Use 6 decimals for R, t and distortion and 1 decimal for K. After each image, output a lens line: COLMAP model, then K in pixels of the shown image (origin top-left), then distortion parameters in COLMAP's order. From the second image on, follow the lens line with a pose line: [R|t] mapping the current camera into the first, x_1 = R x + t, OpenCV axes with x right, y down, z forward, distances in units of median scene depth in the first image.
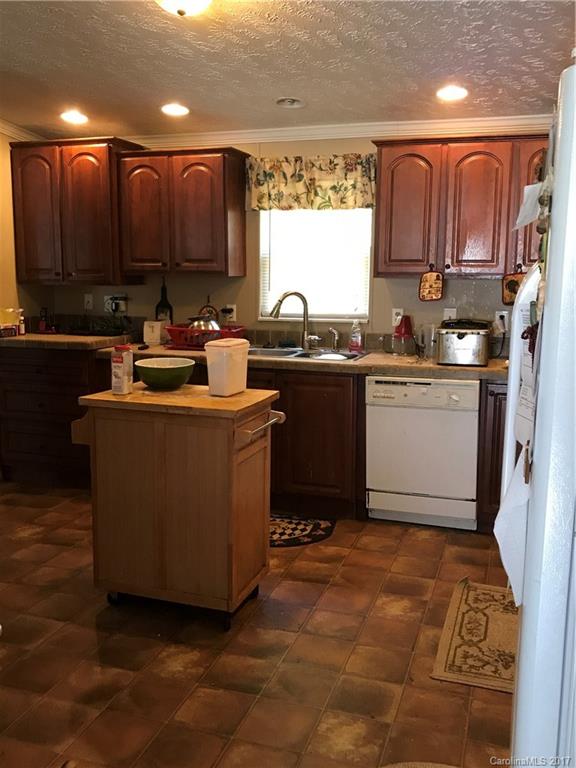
lens RADIAL K [[733.1, 0, 288.6], [0, 733.1, 383.6], [0, 0, 1]] dist [0.016621, 0.000000]
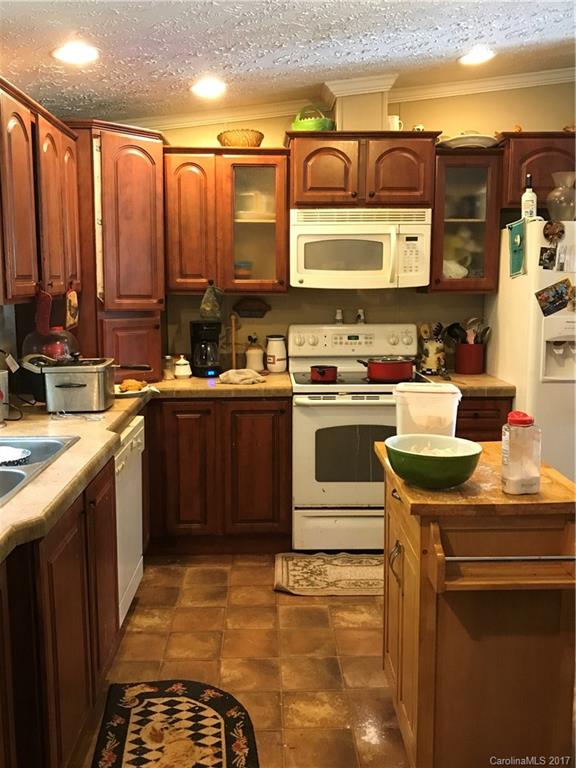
lens RADIAL K [[733.1, 0, 288.3], [0, 733.1, 382.6], [0, 0, 1]] dist [0.016621, 0.000000]
pose [[-0.354602, -0.145040, 0.923700, -0.591299], [0.142085, 0.968064, 0.206551, -0.195414], [-0.924159, 0.204487, -0.322669, 1.108490]]
